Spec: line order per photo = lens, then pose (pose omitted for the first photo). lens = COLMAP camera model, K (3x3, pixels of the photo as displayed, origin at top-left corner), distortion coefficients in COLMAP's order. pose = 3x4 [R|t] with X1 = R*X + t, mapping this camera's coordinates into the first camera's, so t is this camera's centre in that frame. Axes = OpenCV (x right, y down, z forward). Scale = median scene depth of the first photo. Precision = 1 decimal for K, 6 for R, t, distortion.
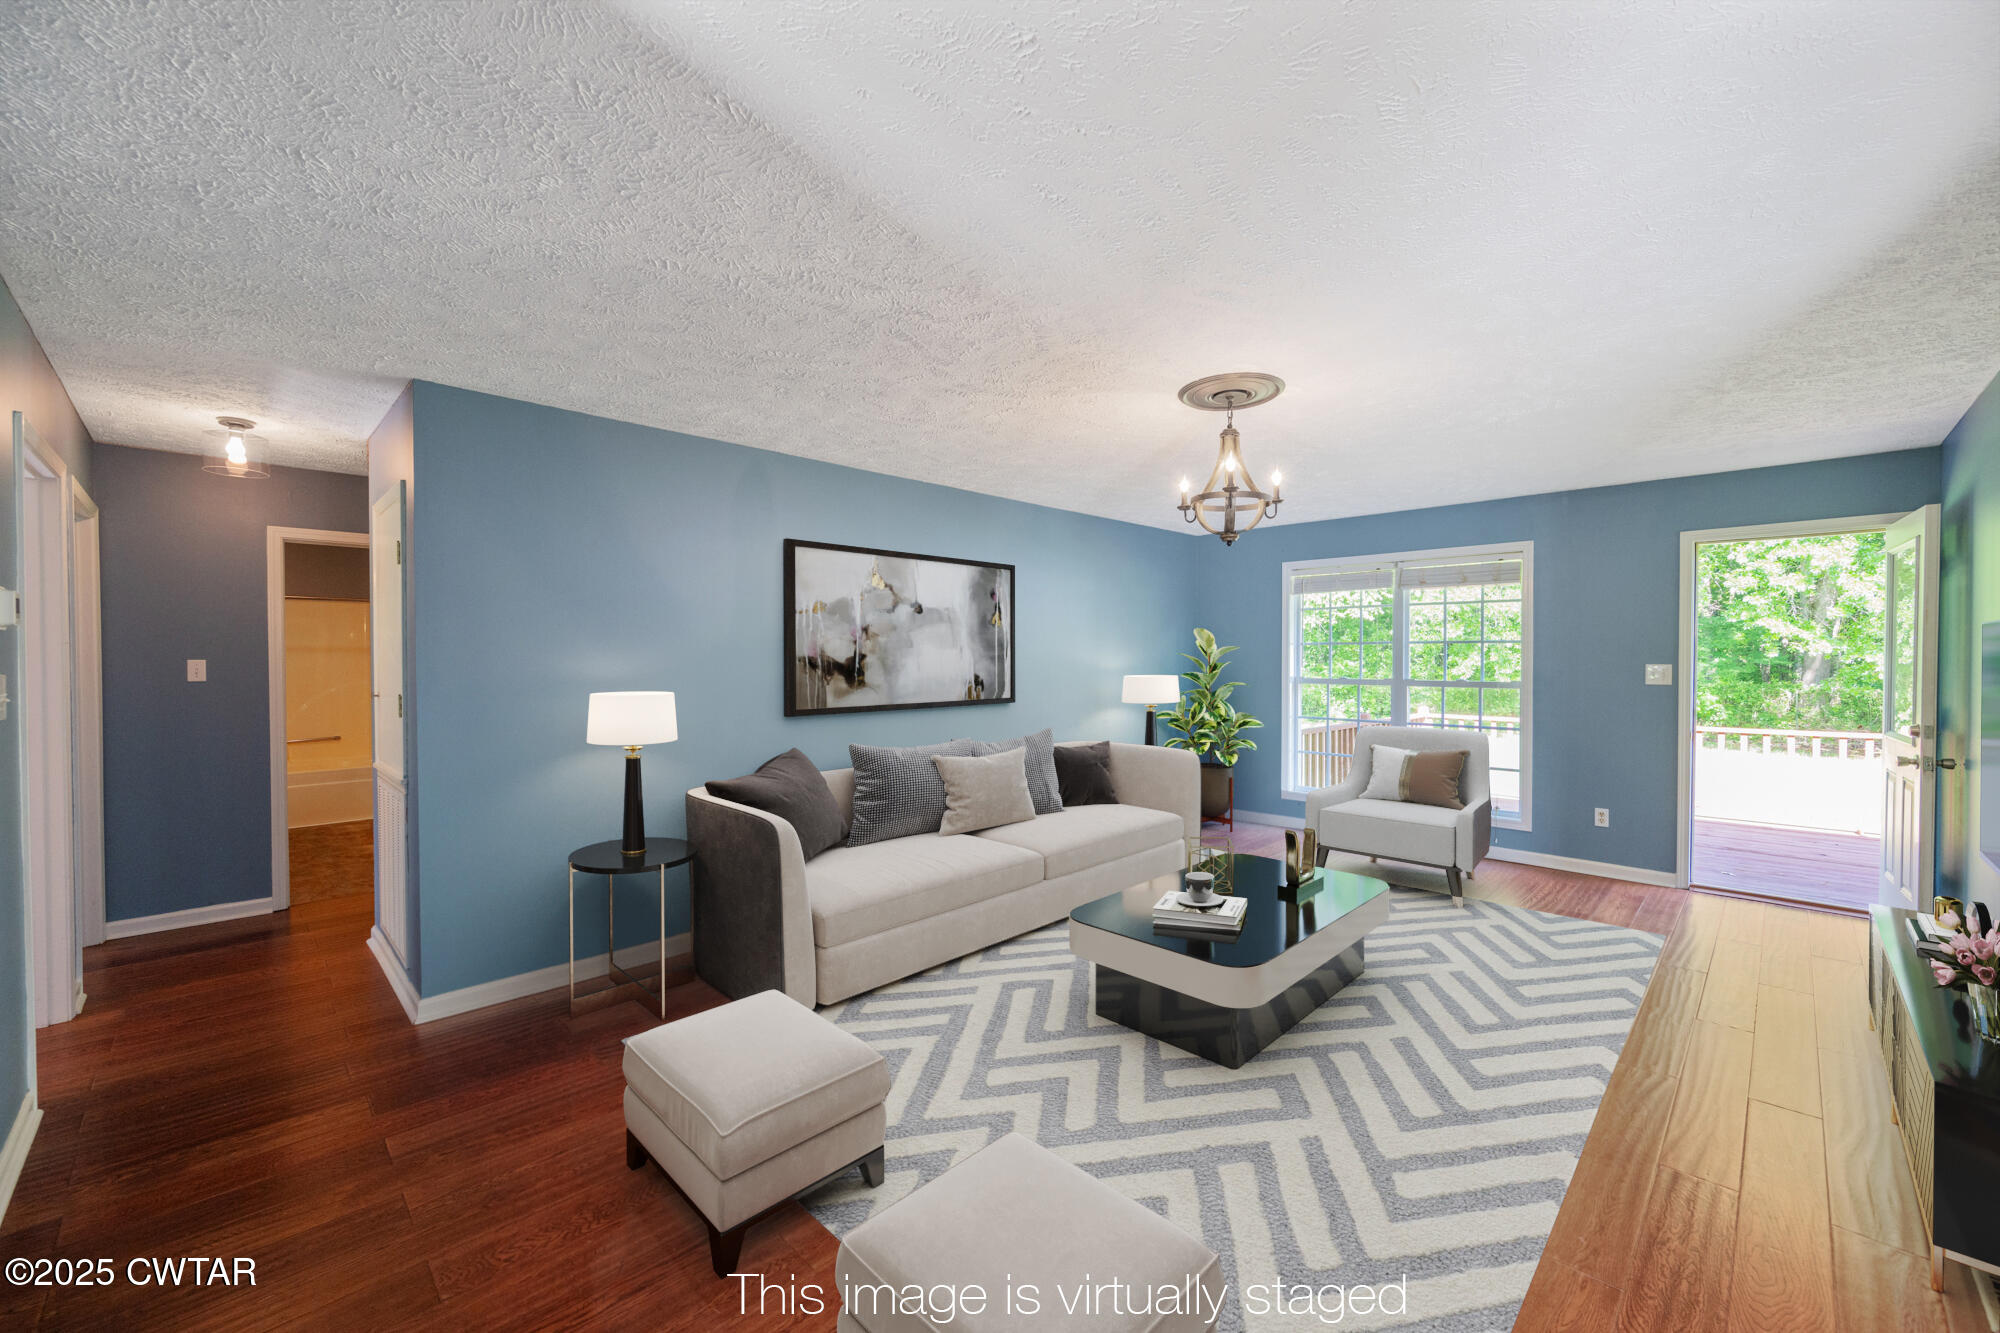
lens RADIAL K [[786.5, 0, 1000.0], [0, 786.5, 666.5], [0, 0, 1]] dist [0.001086, 0.000127]
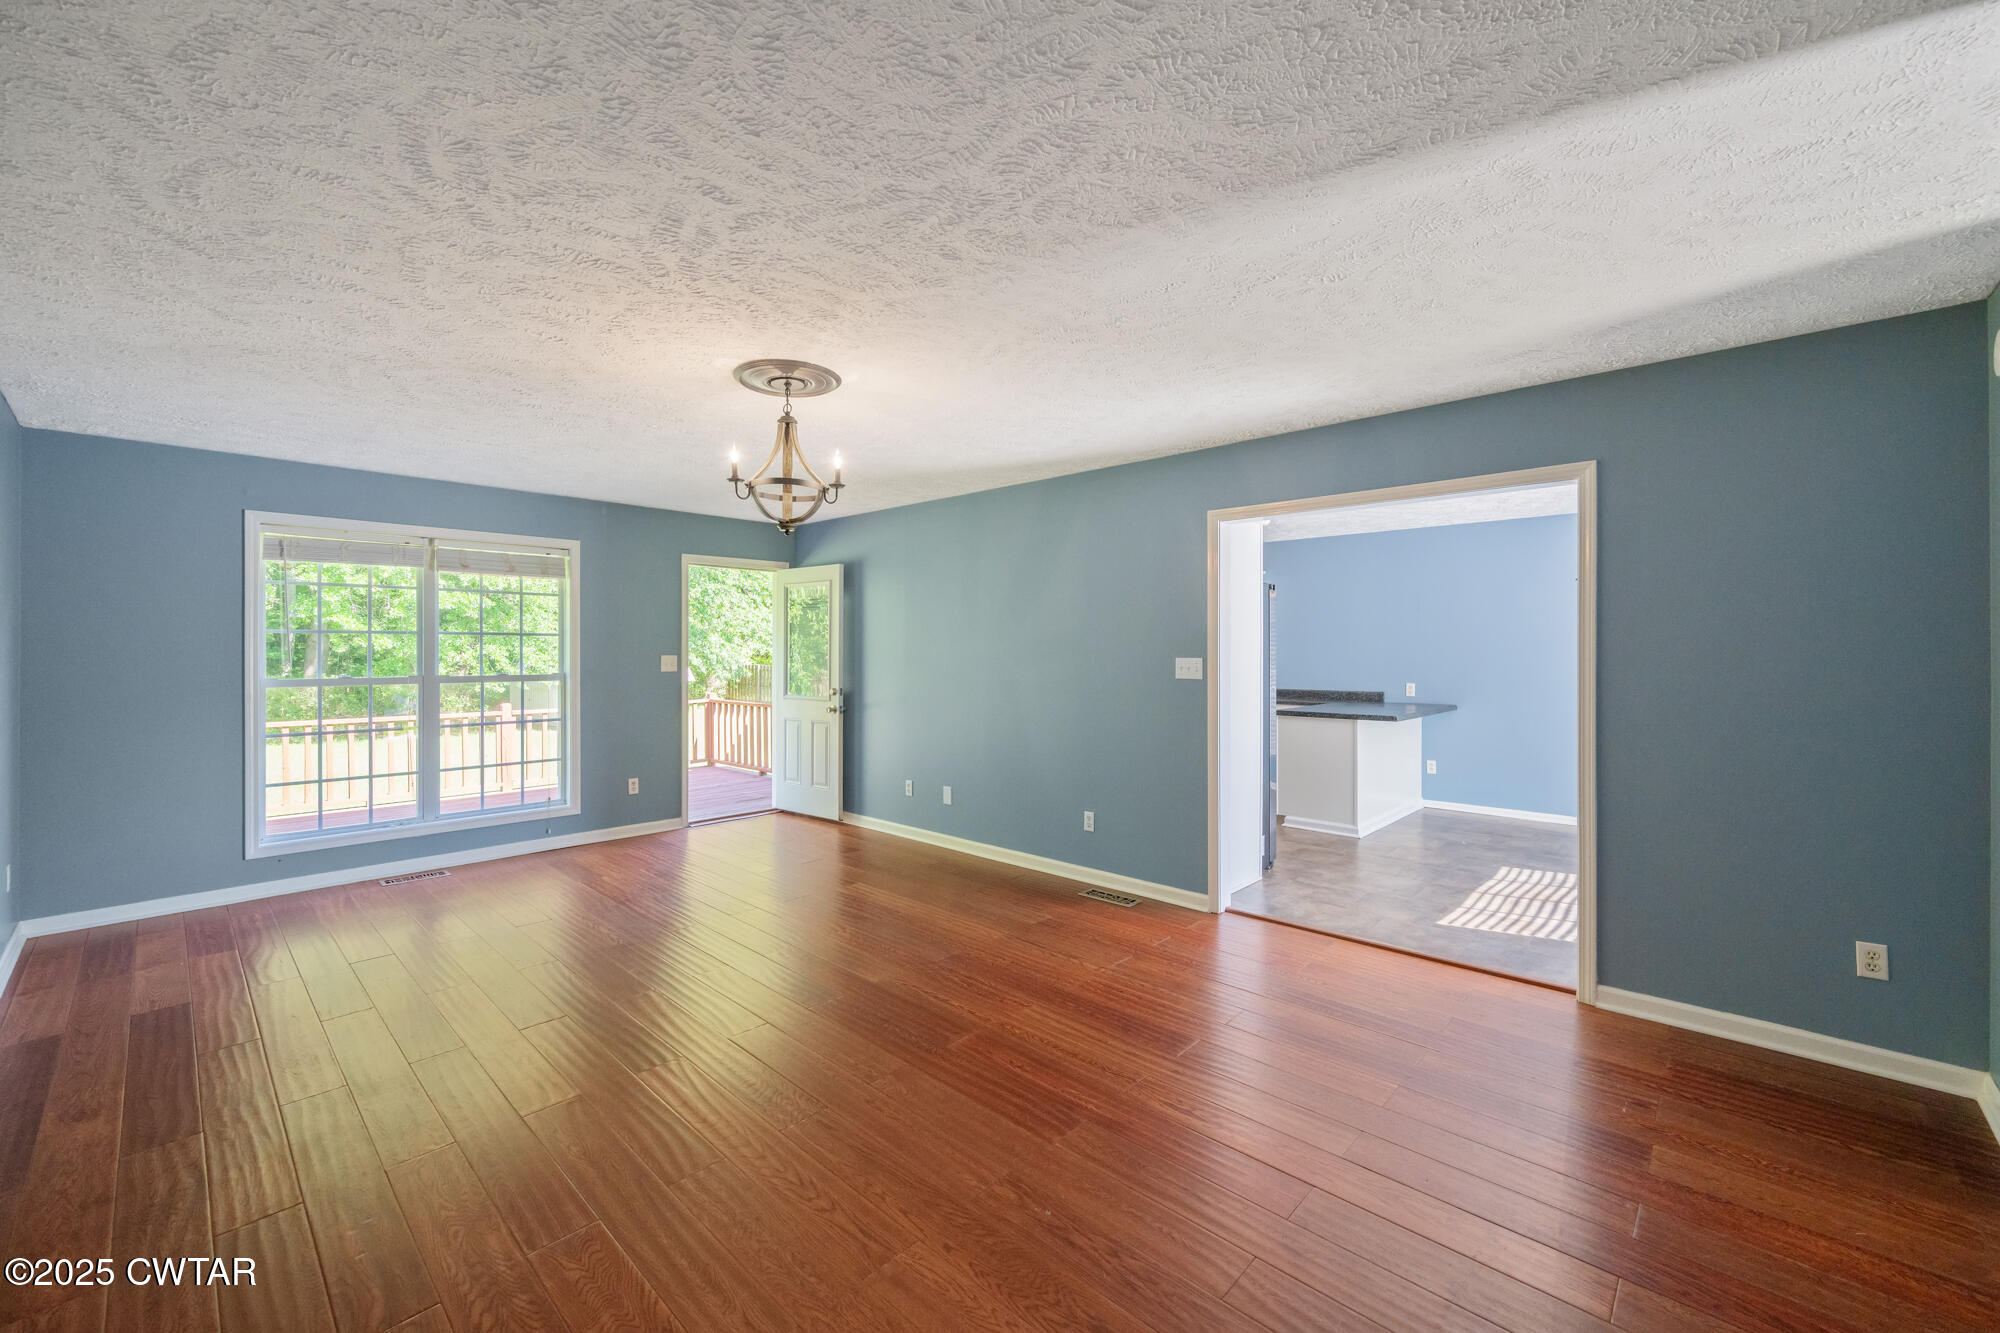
lens RADIAL K [[806.3, 0, 1004.3], [0, 806.3, 653.6], [0, 0, 1]] dist [-0.001016, -0.000104]
pose [[-0.027824, -0.001490, 0.999612, -0.430495], [0.012591, 0.999919, 0.001840, -0.001621], [-0.999534, 0.012637, -0.027803, 0.449055]]
